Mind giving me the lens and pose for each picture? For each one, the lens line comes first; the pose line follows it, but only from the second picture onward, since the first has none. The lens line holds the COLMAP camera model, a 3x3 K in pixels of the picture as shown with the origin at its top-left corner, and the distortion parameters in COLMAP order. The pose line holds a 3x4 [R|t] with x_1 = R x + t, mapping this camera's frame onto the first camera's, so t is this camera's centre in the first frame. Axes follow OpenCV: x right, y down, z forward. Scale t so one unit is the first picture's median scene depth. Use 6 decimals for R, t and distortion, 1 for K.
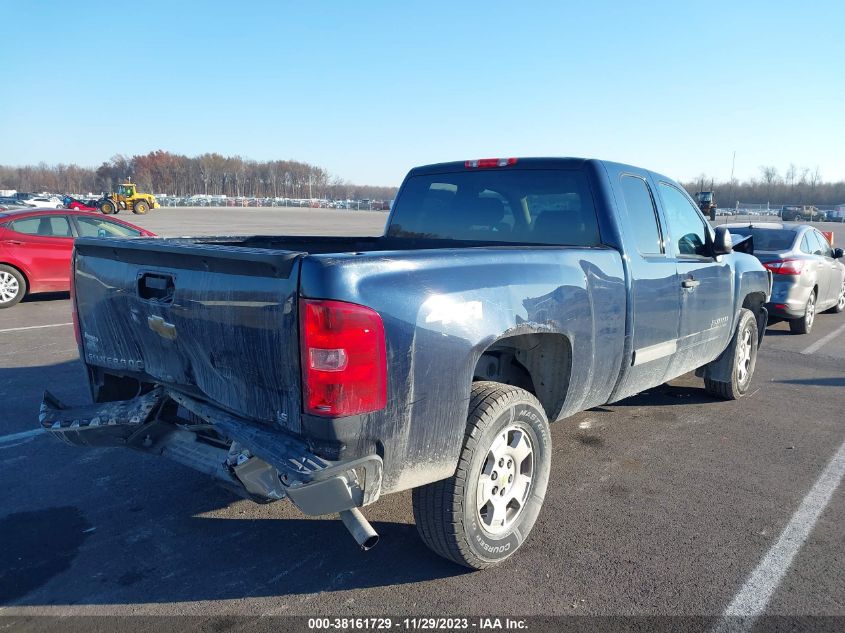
lens RADIAL K [[662.0, 0, 432.7], [0, 662.0, 314.1], [0, 0, 1]] dist [0.104283, -0.151710]
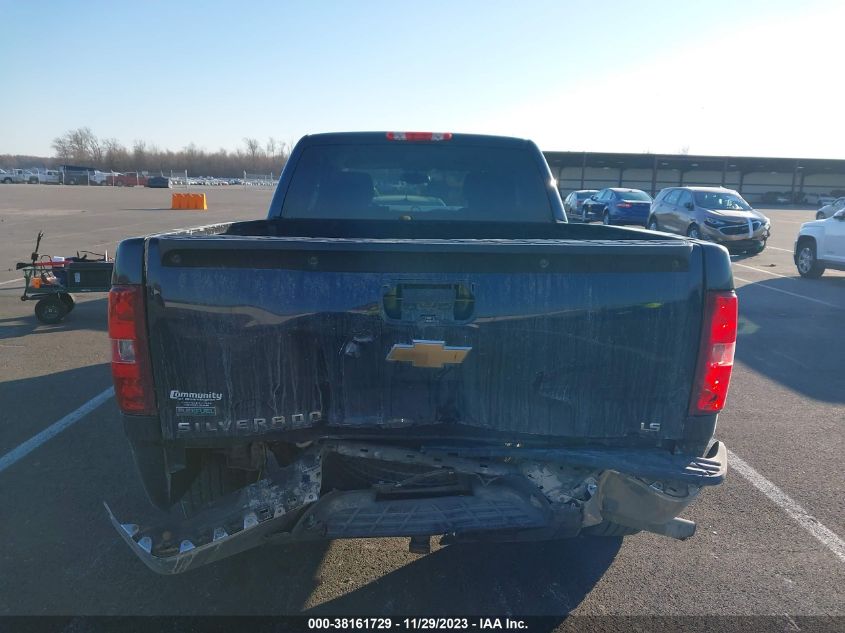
lens RADIAL K [[662.0, 0, 432.7], [0, 662.0, 314.1], [0, 0, 1]] dist [0.104283, -0.151710]
pose [[0.753051, -0.128653, 0.645262, -0.749597], [0.099590, 0.991685, 0.081498, -0.073710], [-0.650381, 0.002890, 0.759602, 0.379852]]
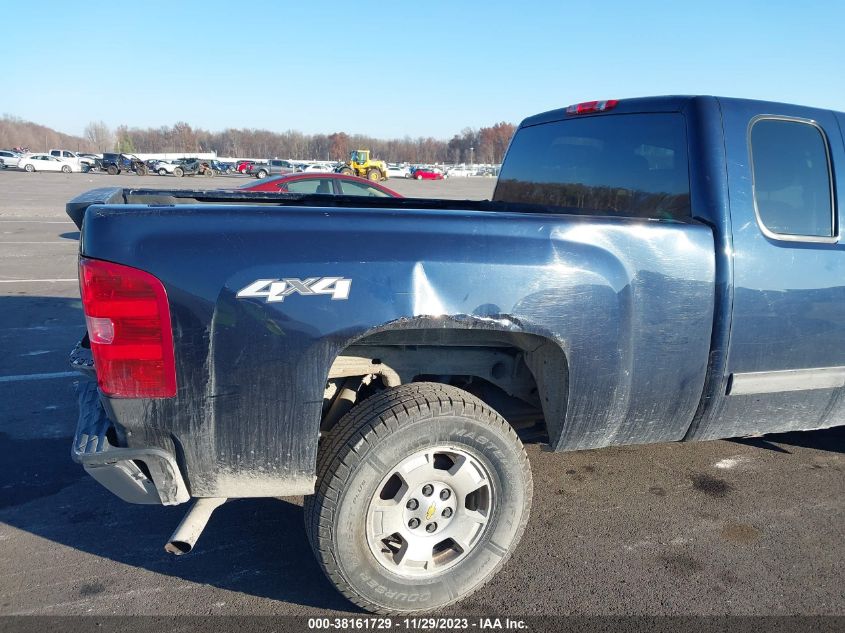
lens RADIAL K [[662.0, 0, 432.7], [0, 662.0, 314.1], [0, 0, 1]] dist [0.104283, -0.151710]
pose [[0.882739, 0.106937, -0.457533, 0.422624], [-0.086841, 0.994112, 0.064803, -0.030283], [0.461769, -0.017471, 0.886828, 0.302908]]
